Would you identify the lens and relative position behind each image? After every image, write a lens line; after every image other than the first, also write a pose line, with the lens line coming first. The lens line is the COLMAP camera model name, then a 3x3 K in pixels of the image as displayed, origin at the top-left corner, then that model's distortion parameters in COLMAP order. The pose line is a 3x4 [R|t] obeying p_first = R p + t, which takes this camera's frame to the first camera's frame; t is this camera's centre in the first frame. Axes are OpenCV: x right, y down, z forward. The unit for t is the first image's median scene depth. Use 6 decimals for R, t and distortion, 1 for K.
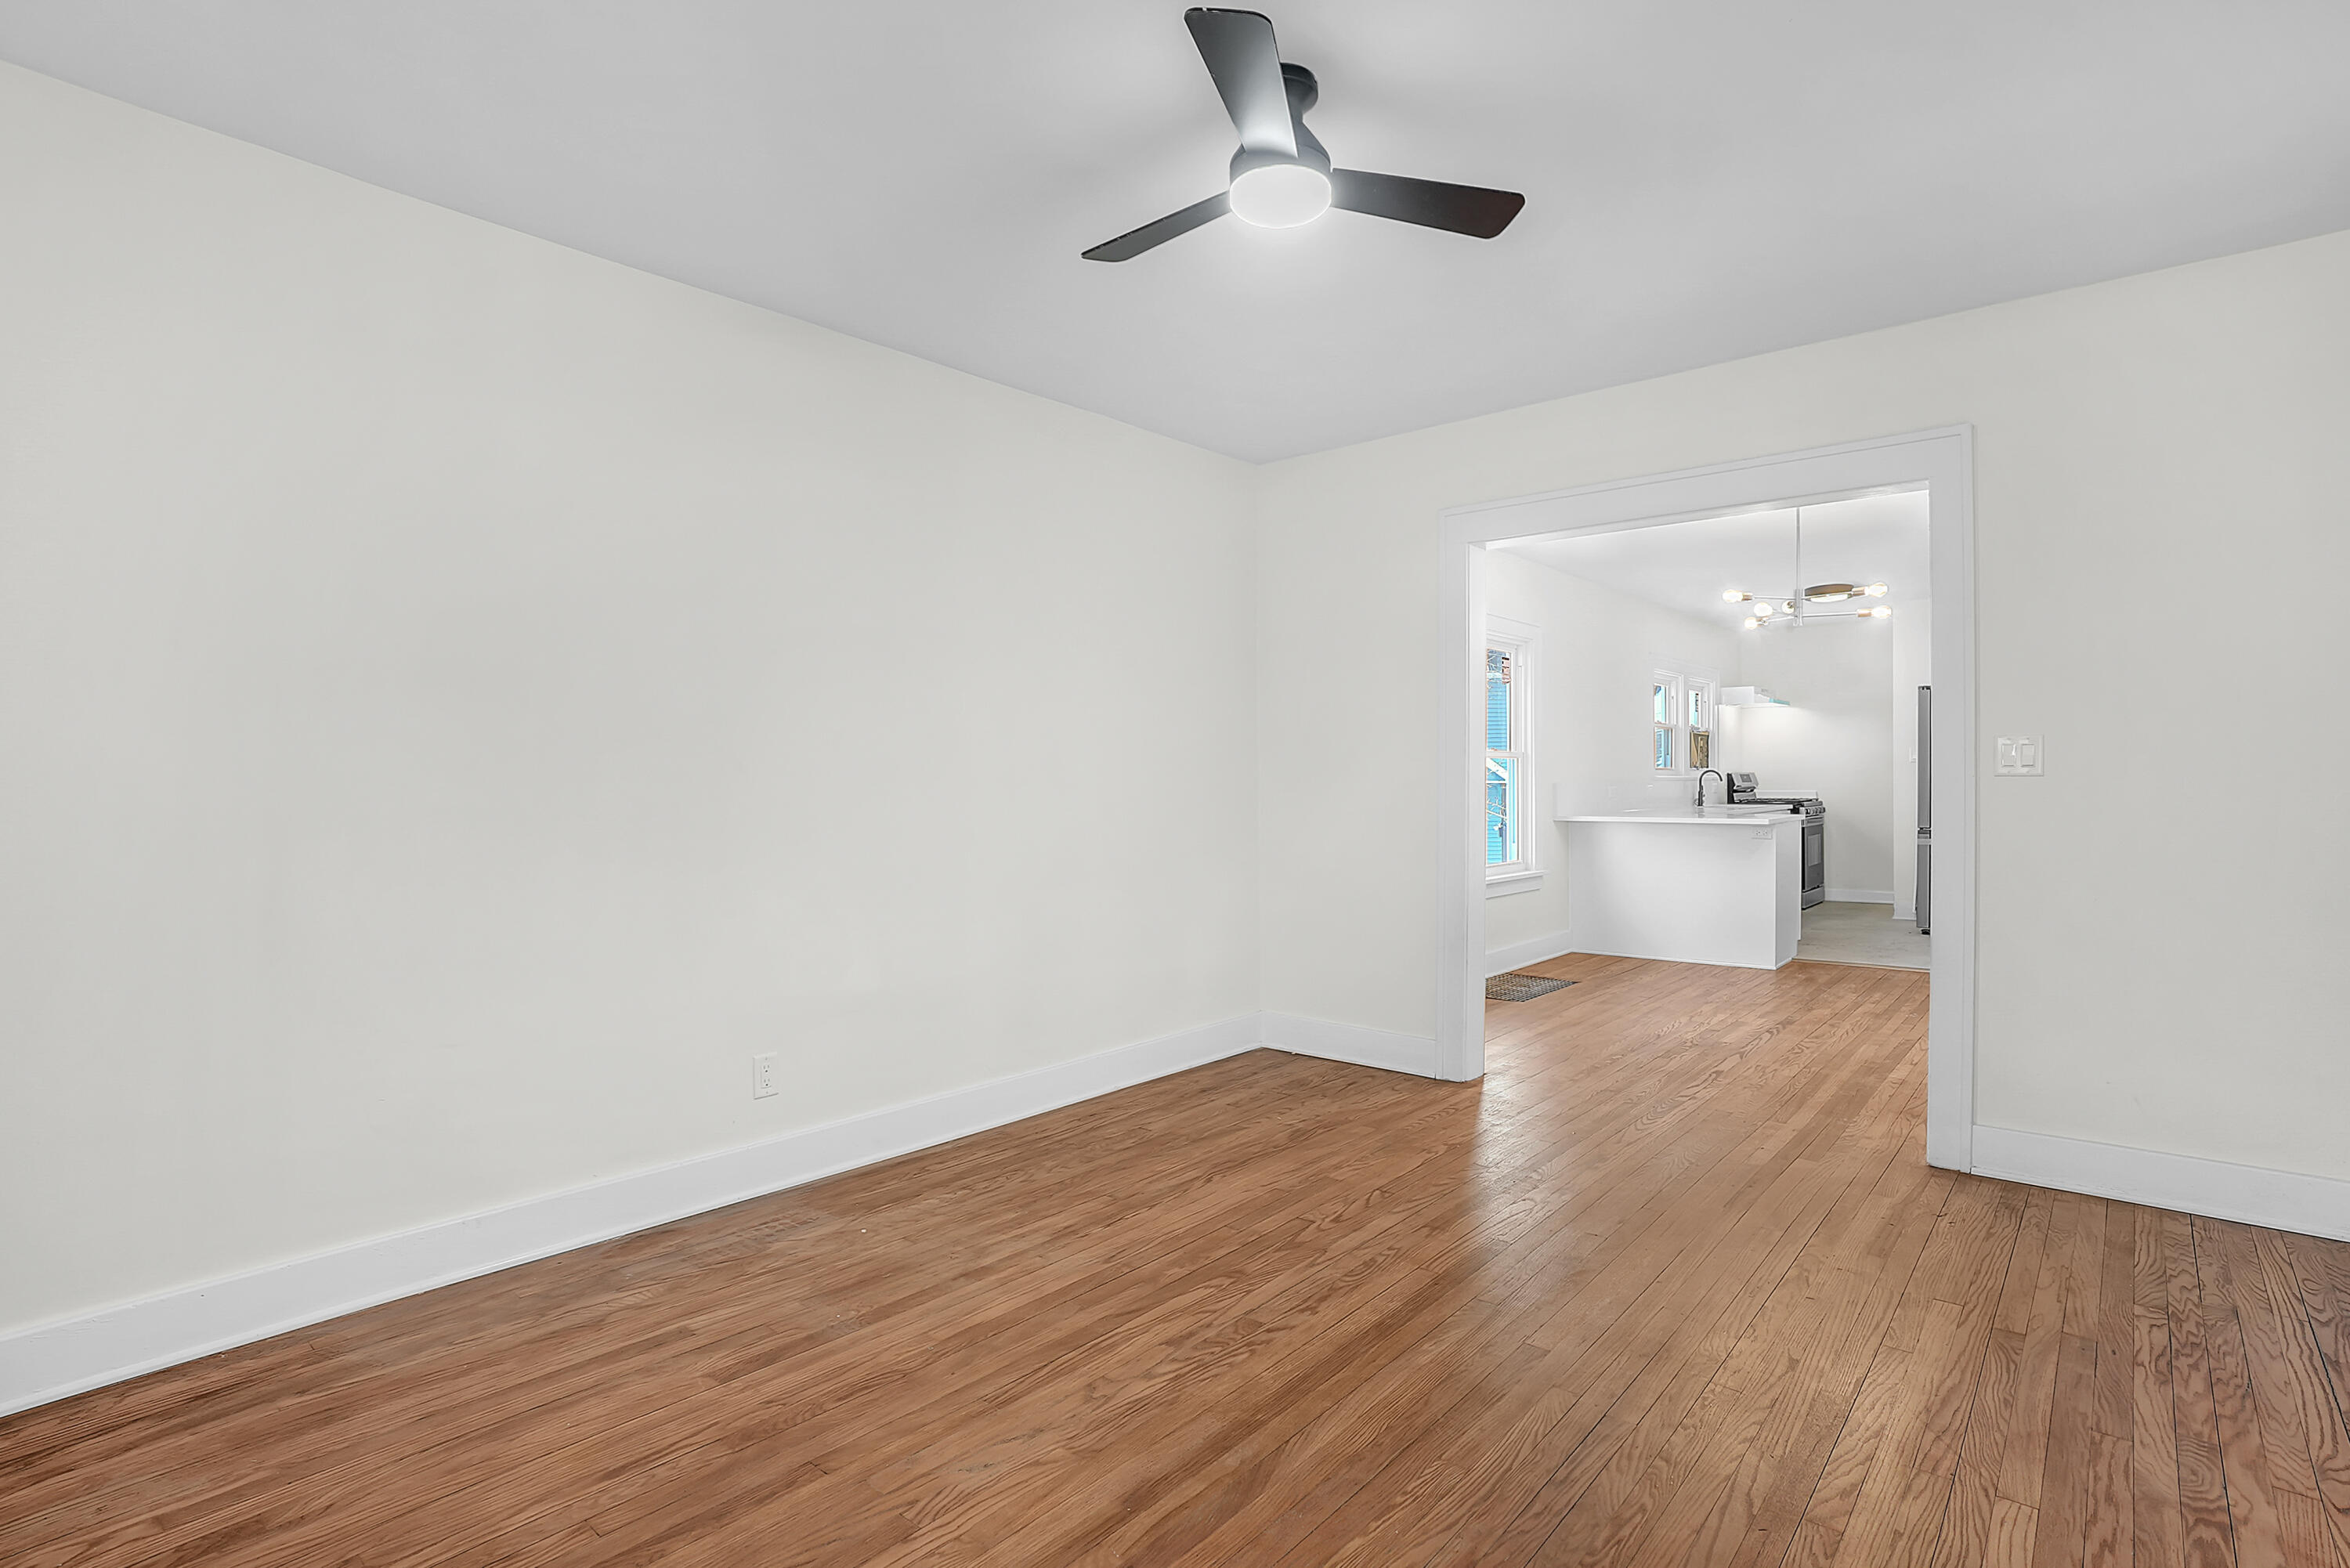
lens RADIAL K [[1189.3, 0, 1175.0], [0, 1189.3, 784.0], [0, 0, 1]] dist [-0.044767, 0.024148]
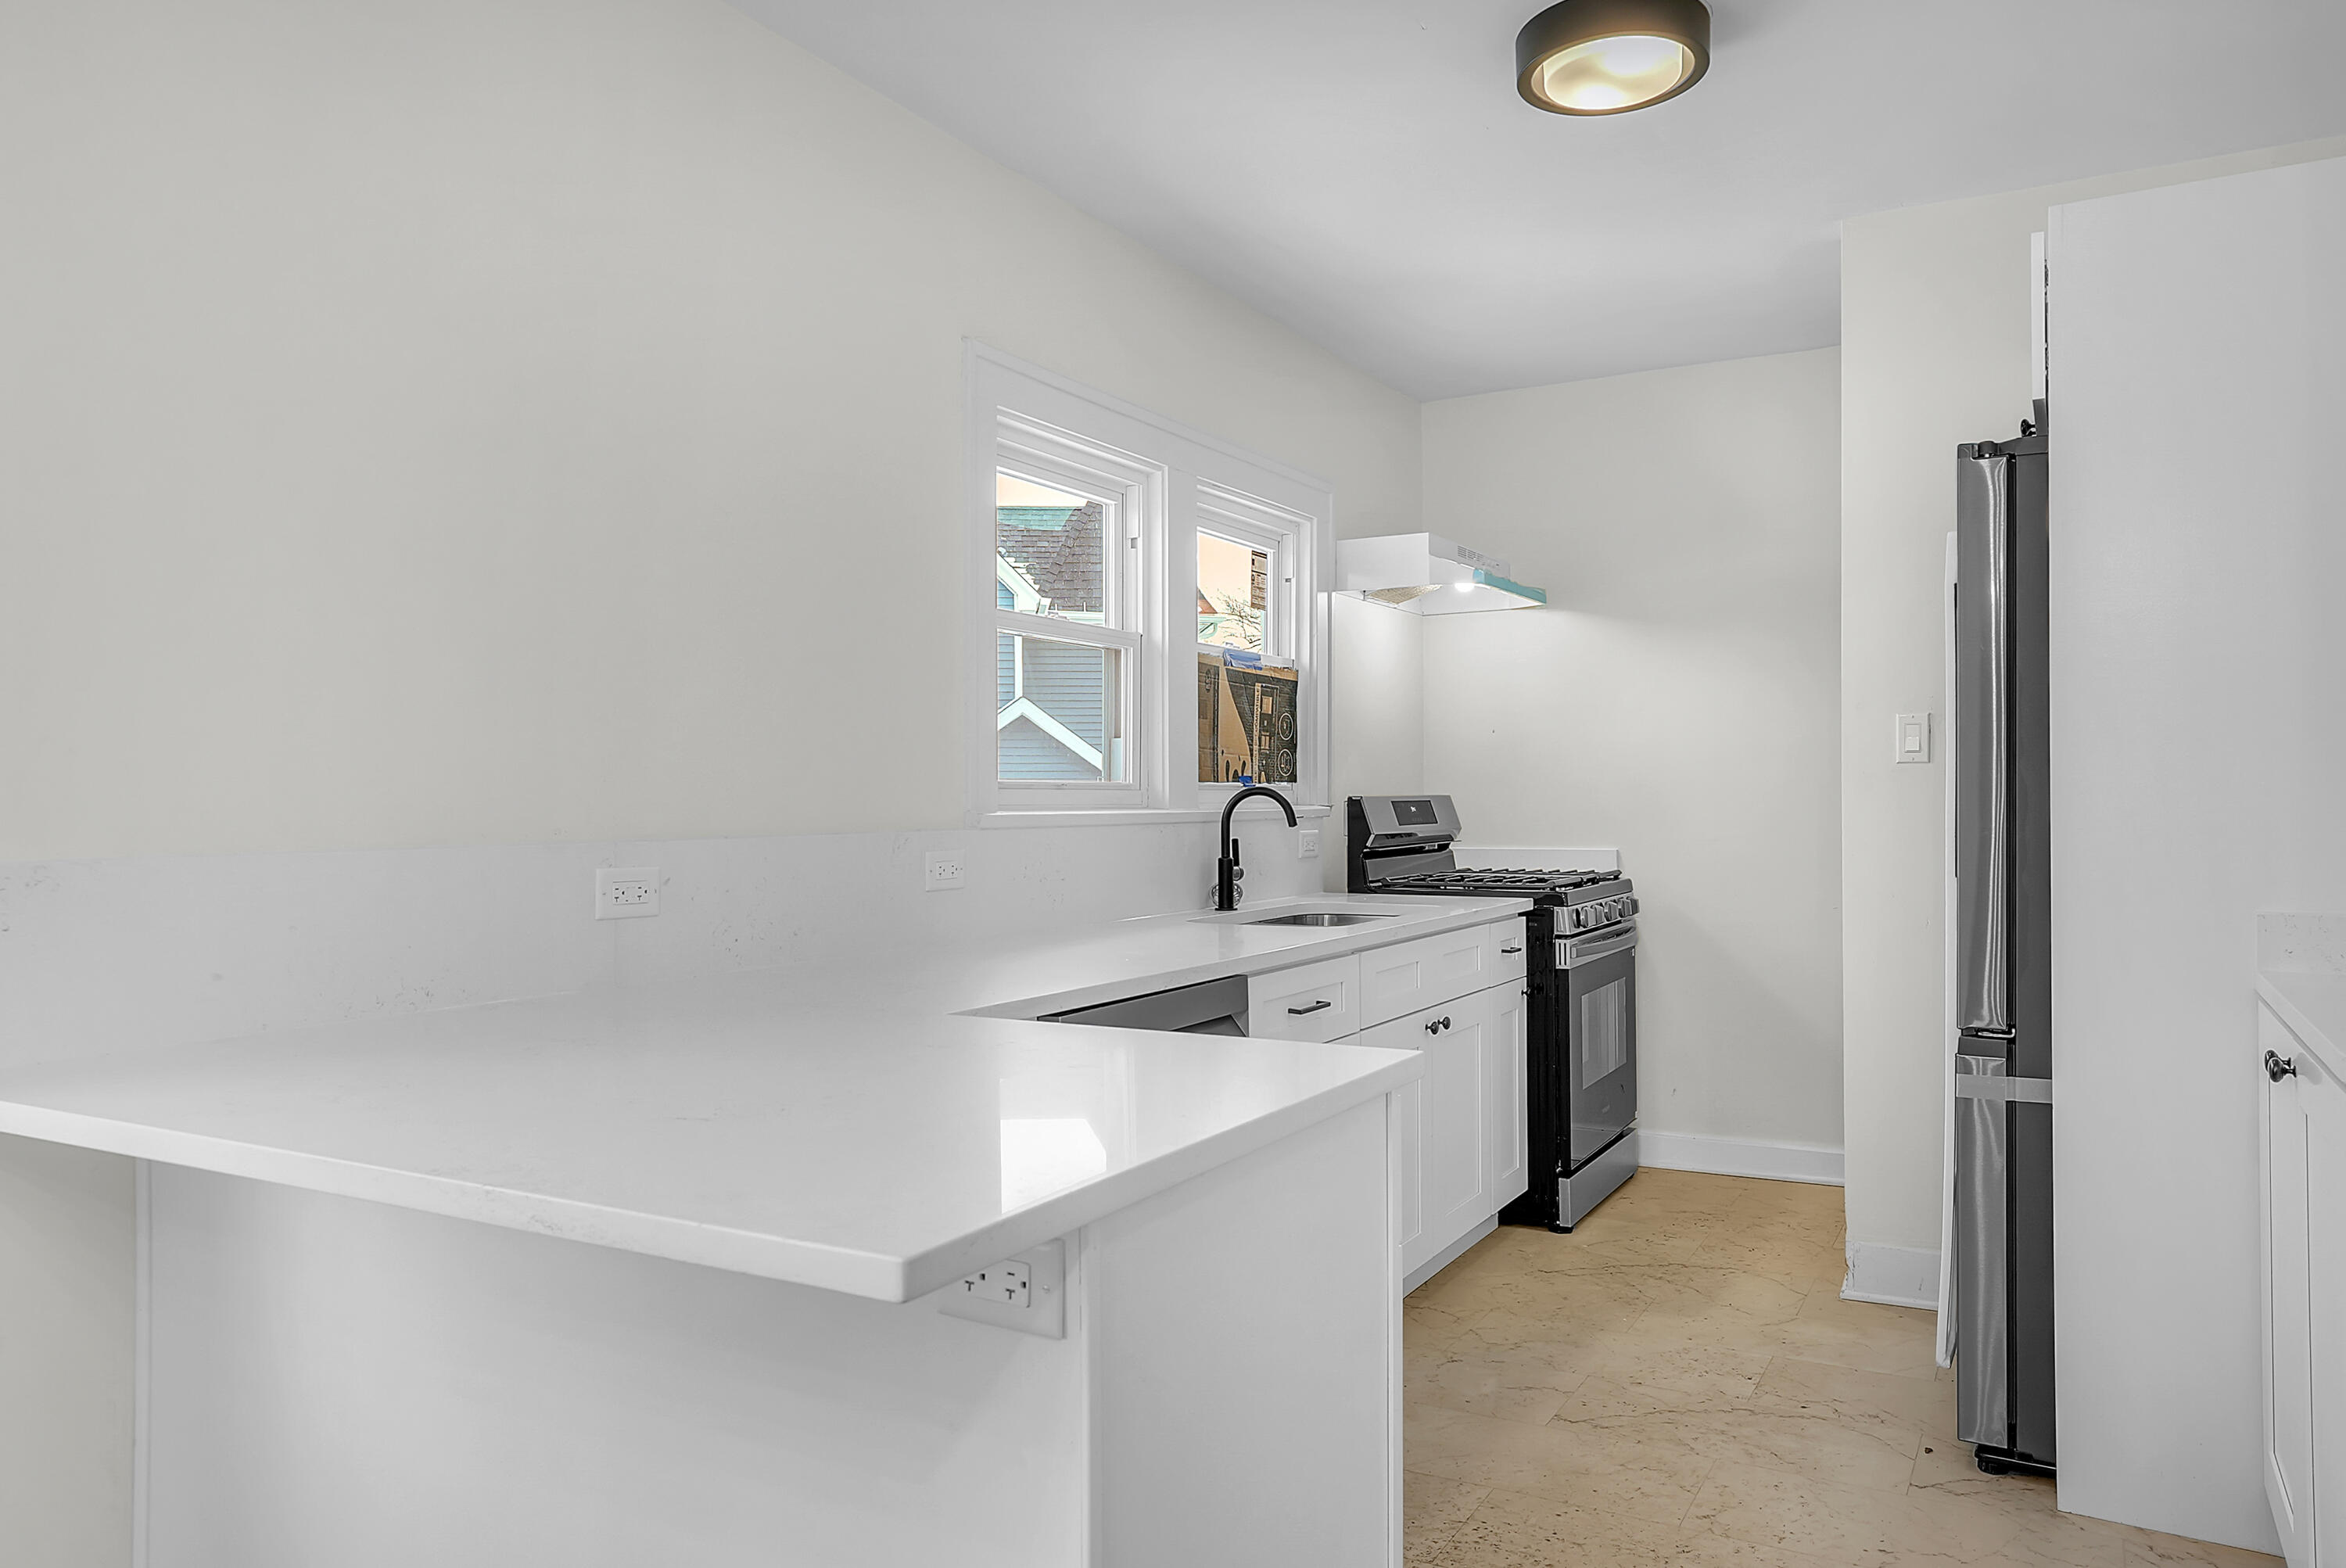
lens RADIAL K [[1517.5, 0, 1167.9], [0, 1517.5, 799.7], [0, 0, 1]] dist [0.062597, 0.000274]
pose [[0.985917, -0.002658, 0.167216, 0.349549], [0.004959, 0.999899, -0.013347, -0.003192], [-0.167164, 0.013989, 0.985830, 0.596259]]
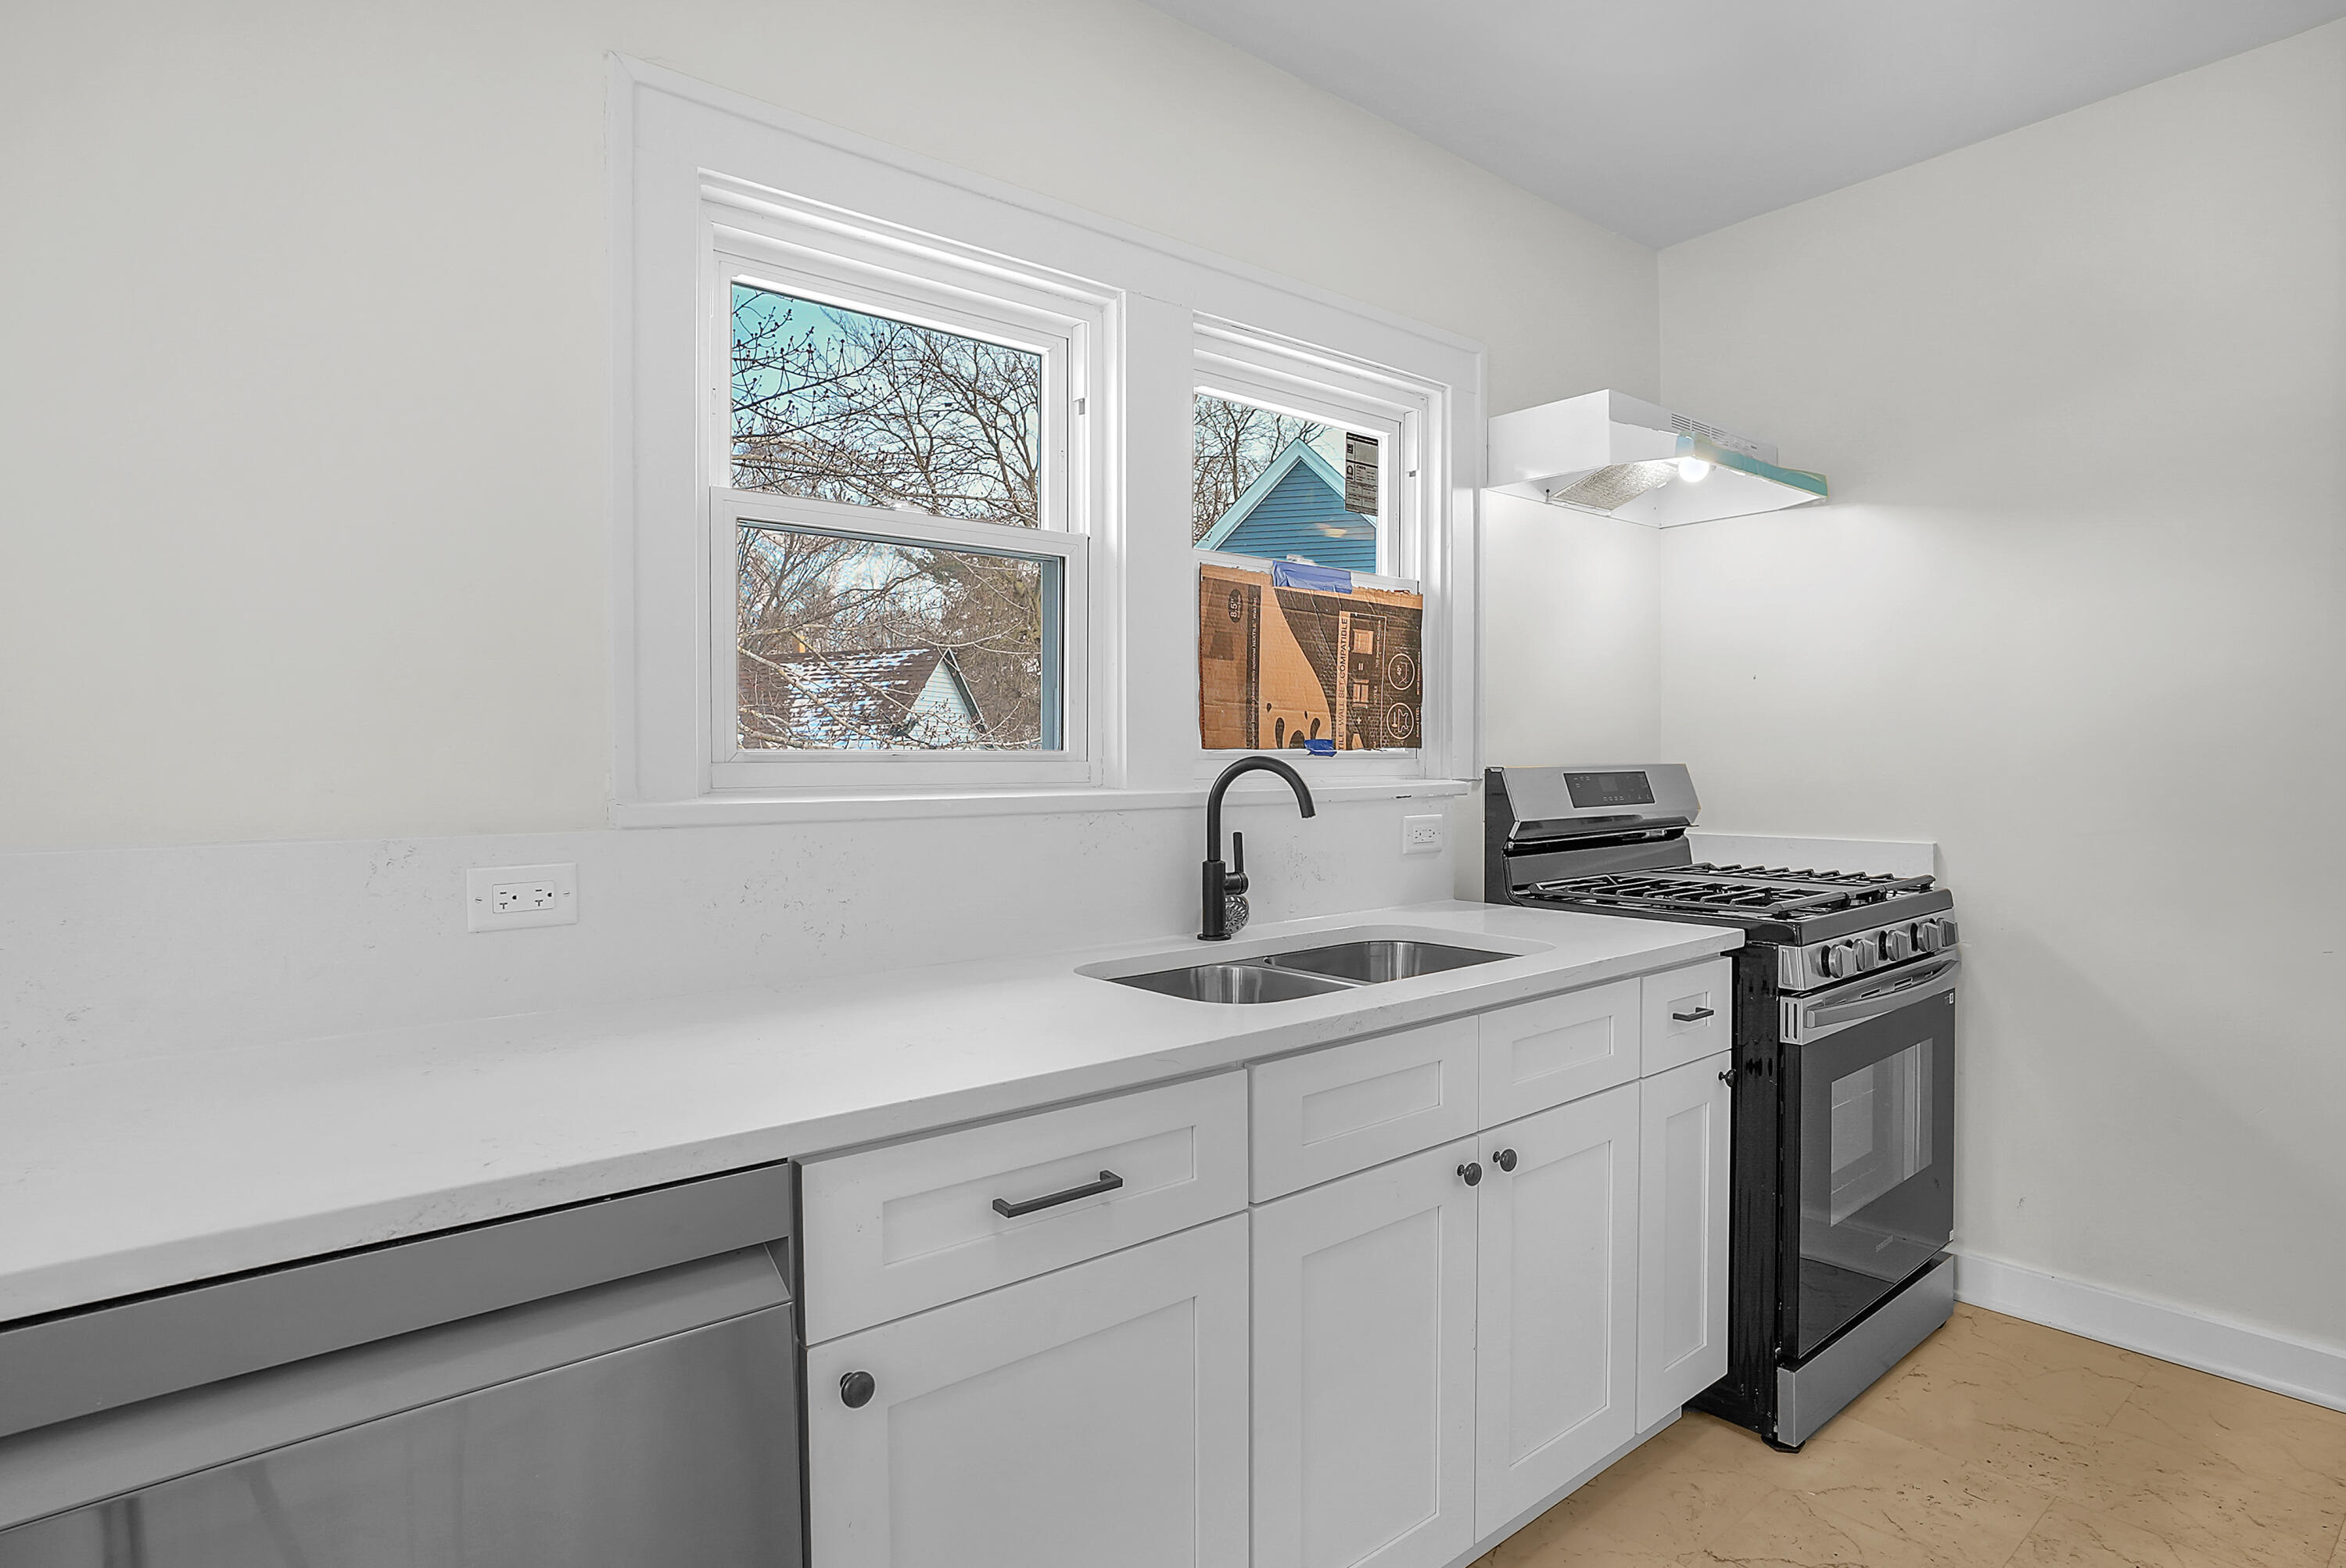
lens RADIAL K [[1187.3, 0, 1173.0], [0, 1187.3, 784.0], [0, 0, 1]] dist [-0.044767, 0.024148]
pose [[0.981269, -0.001635, -0.192637, 0.452846], [0.002483, 0.999988, 0.004160, -0.007297], [0.192628, -0.004561, 0.981261, 0.760730]]
